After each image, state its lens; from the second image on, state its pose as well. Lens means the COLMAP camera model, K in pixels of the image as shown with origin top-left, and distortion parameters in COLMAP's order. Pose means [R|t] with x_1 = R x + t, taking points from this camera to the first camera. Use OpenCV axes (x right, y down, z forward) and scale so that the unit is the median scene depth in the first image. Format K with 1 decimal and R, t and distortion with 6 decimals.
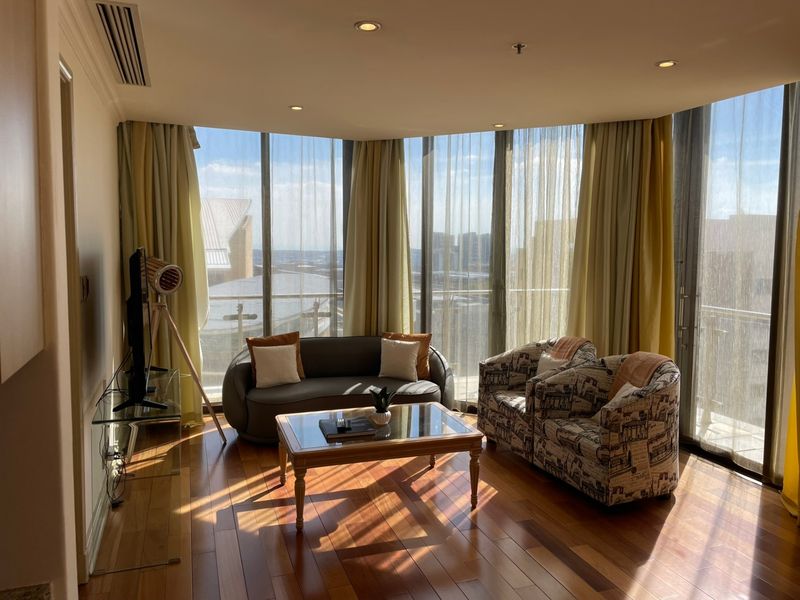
lens RADIAL K [[607.7, 0, 399.3], [0, 607.7, 292.4], [0, 0, 1]] dist [0.108888, -0.138538]
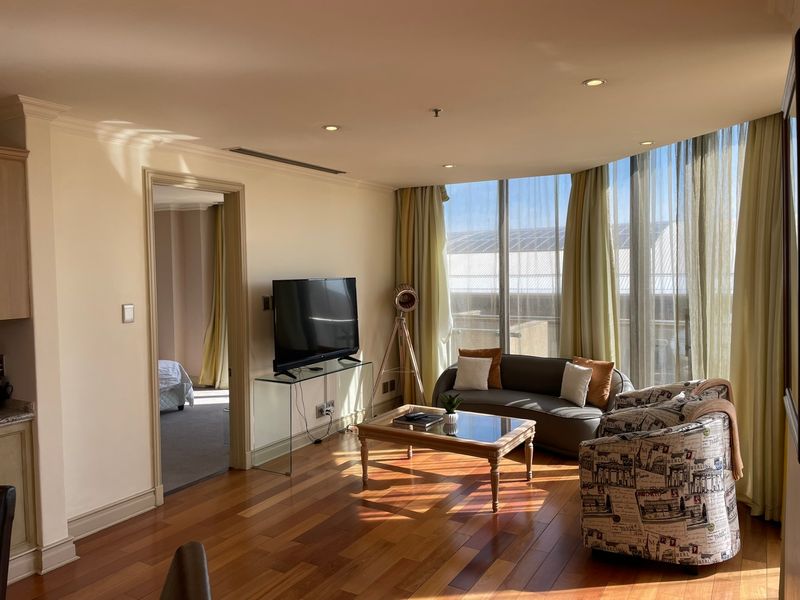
lens RADIAL K [[607.7, 0, 399.3], [0, 607.7, 292.4], [0, 0, 1]] dist [0.108888, -0.138538]
pose [[0.632141, 0.010493, -0.774782, 0.761256], [-0.042764, 0.998857, -0.021363, -0.009819], [0.773672, 0.046637, 0.631867, 0.141108]]
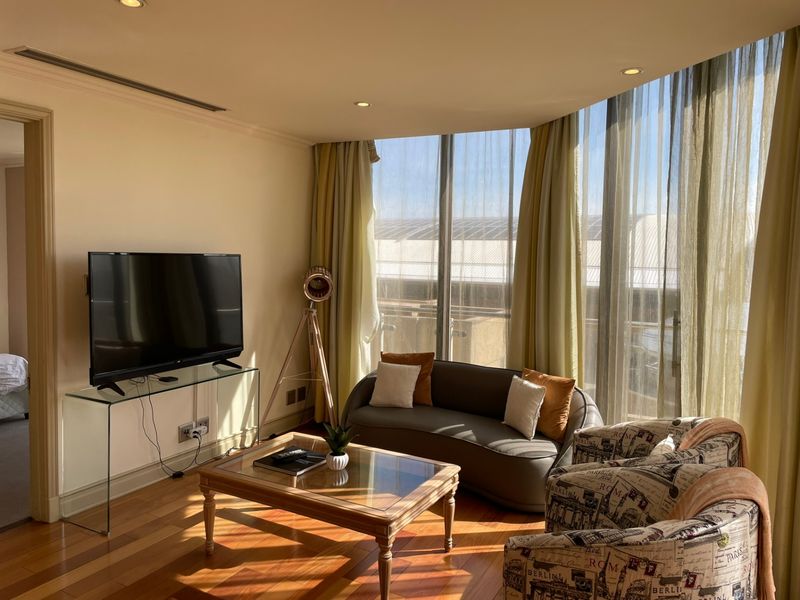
lens RADIAL K [[607.7, 0, 399.3], [0, 607.7, 292.4], [0, 0, 1]] dist [0.108888, -0.138538]
pose [[0.662649, 0.048178, -0.747379, 0.576866], [-0.072566, 0.997364, -0.000046, -0.024527], [0.745406, 0.054265, 0.664398, 0.460330]]
